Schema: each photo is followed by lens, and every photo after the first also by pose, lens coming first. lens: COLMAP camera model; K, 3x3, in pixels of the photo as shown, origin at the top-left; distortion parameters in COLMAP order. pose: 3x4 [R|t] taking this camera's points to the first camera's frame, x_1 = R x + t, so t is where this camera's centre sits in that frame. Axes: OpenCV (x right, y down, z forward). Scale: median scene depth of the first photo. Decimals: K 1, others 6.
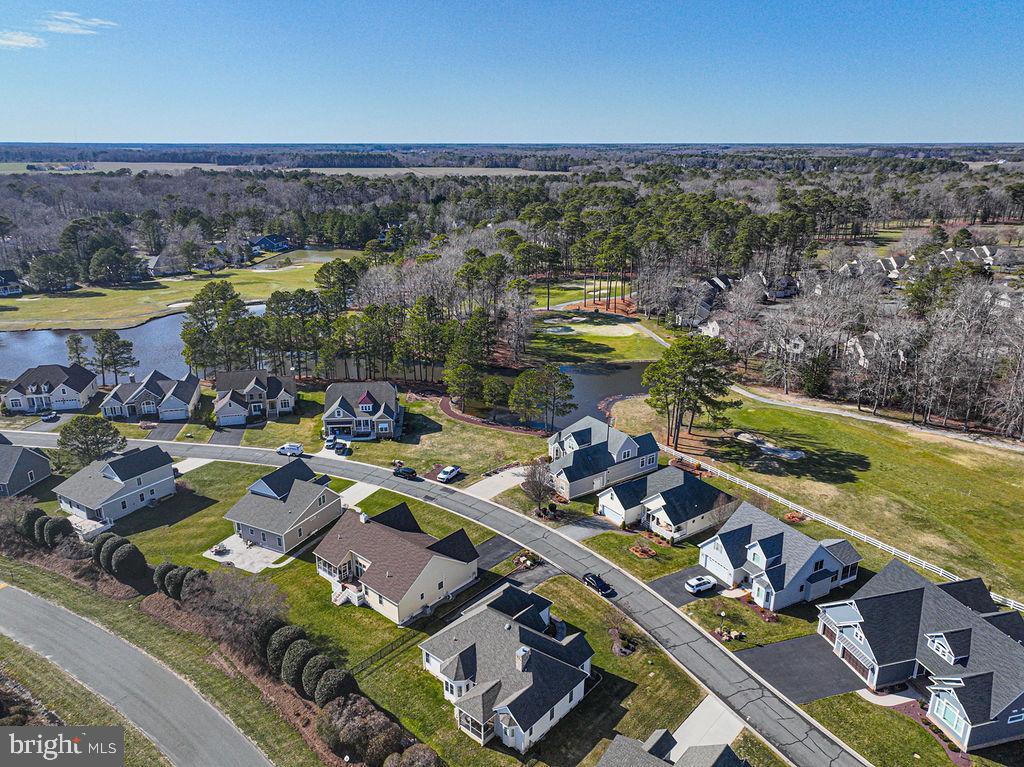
lens RADIAL K [[748.0, 0, 519.5], [0, 748.0, 382.8], [0, 0, 1]] dist [0.002624, 0.011765]
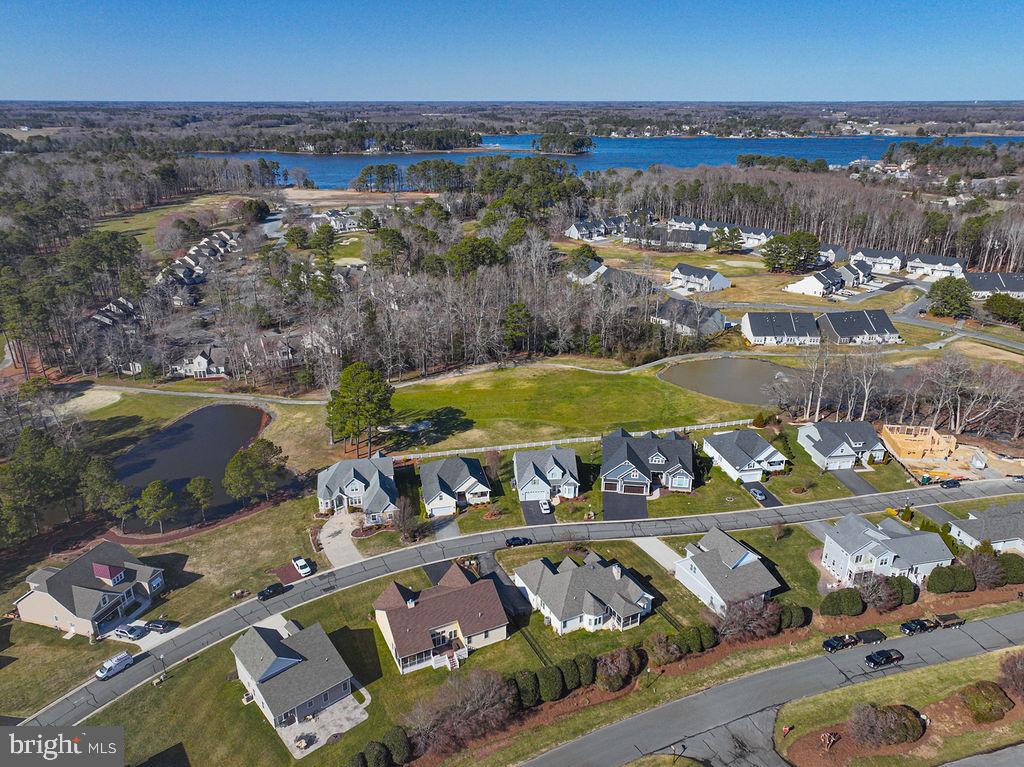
lens RADIAL K [[748.0, 0, 533.3], [0, 748.0, 377.5], [0, 0, 1]] dist [0.002624, 0.011765]
pose [[0.348858, -0.330780, 0.876860, -0.904781], [0.278800, 0.929910, 0.239872, -0.314705], [-0.894745, 0.160787, 0.416628, 0.277962]]
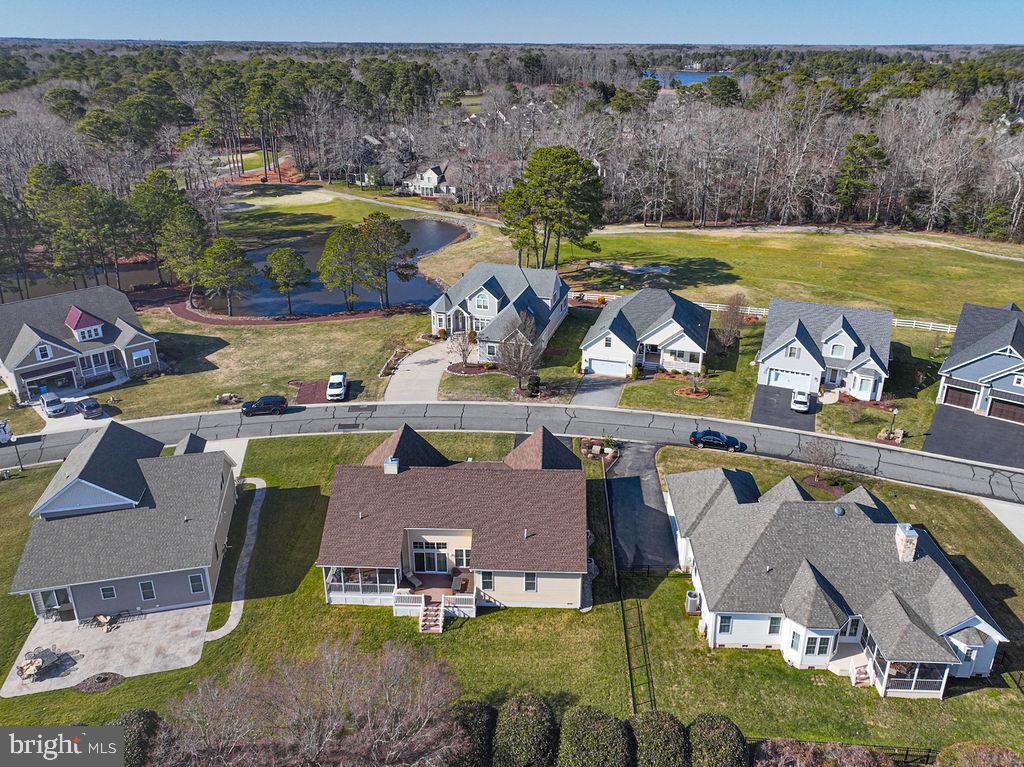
lens RADIAL K [[748.0, 0, 532.4], [0, 748.0, 356.4], [0, 0, 1]] dist [0.002624, 0.011765]
pose [[0.763998, -0.244041, 0.597287, -0.378053], [0.197979, 0.969723, 0.142975, 0.046553], [-0.614095, 0.009017, 0.789181, 0.469005]]
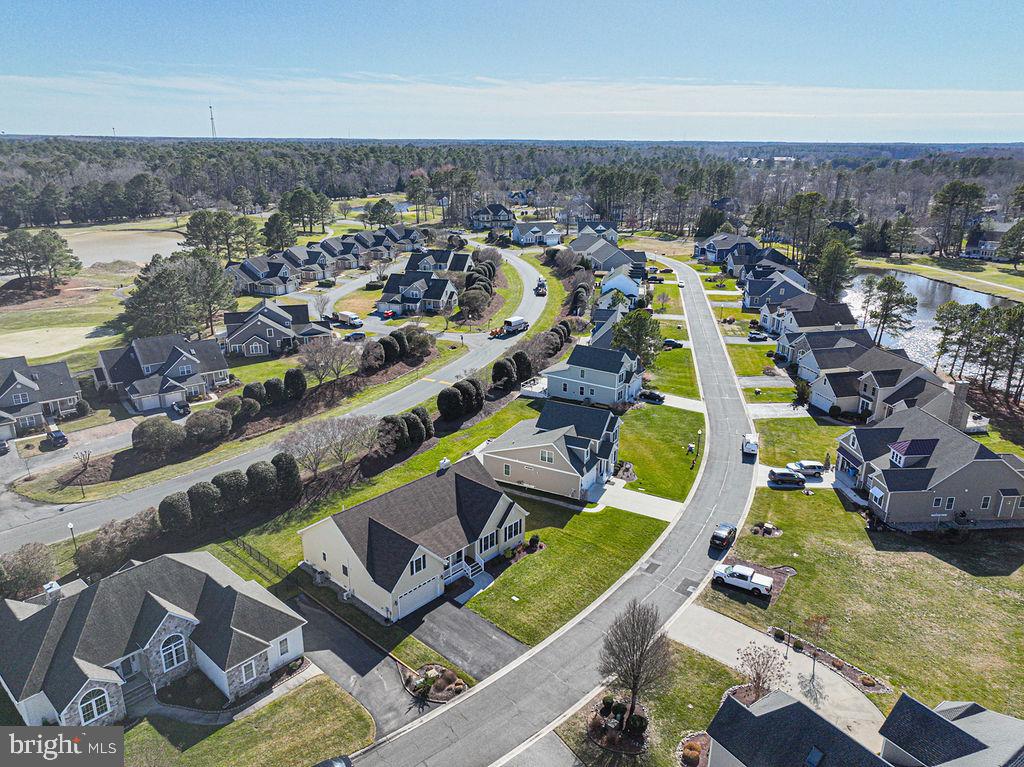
lens RADIAL K [[748.0, 0, 503.1], [0, 748.0, 384.5], [0, 0, 1]] dist [0.002624, 0.011765]
pose [[-0.019385, 0.326481, -0.945005, 0.408769], [-0.326416, 0.891325, 0.314632, -0.124138], [0.945027, 0.314564, 0.089290, 0.855929]]
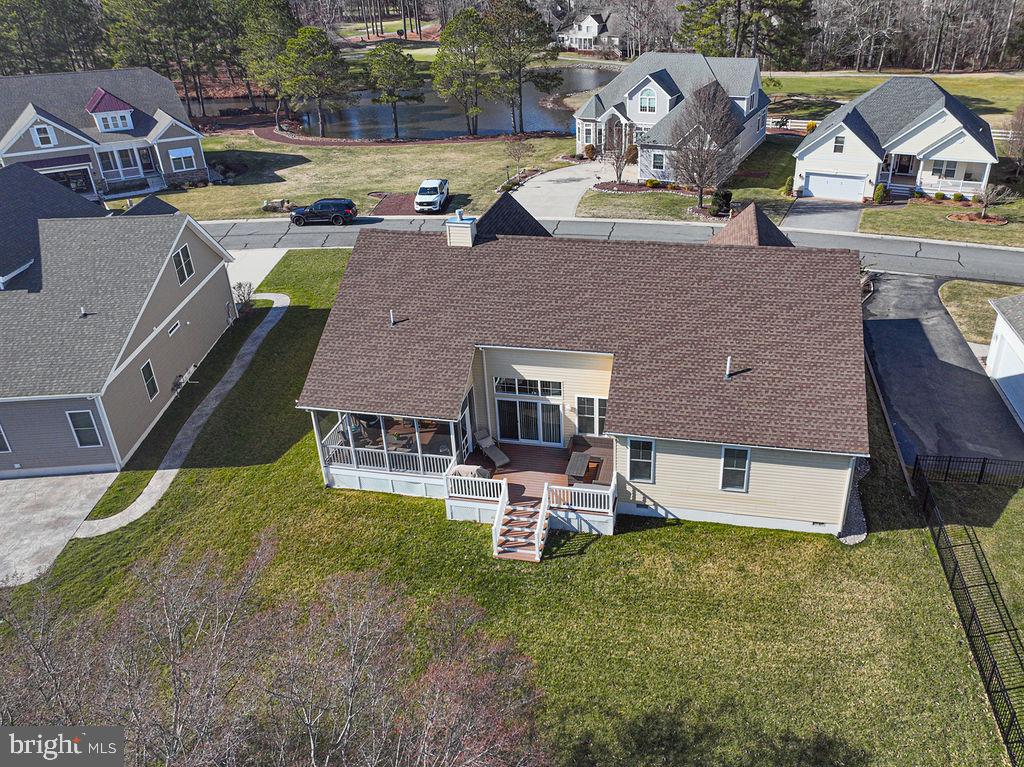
lens RADIAL K [[748.0, 0, 585.5], [0, 748.0, 330.9], [0, 0, 1]] dist [0.002624, 0.011765]
pose [[0.848856, -0.241291, 0.470342, -0.270167], [0.182053, 0.968758, 0.168421, 0.158753], [-0.496286, -0.057338, 0.866263, 0.662823]]
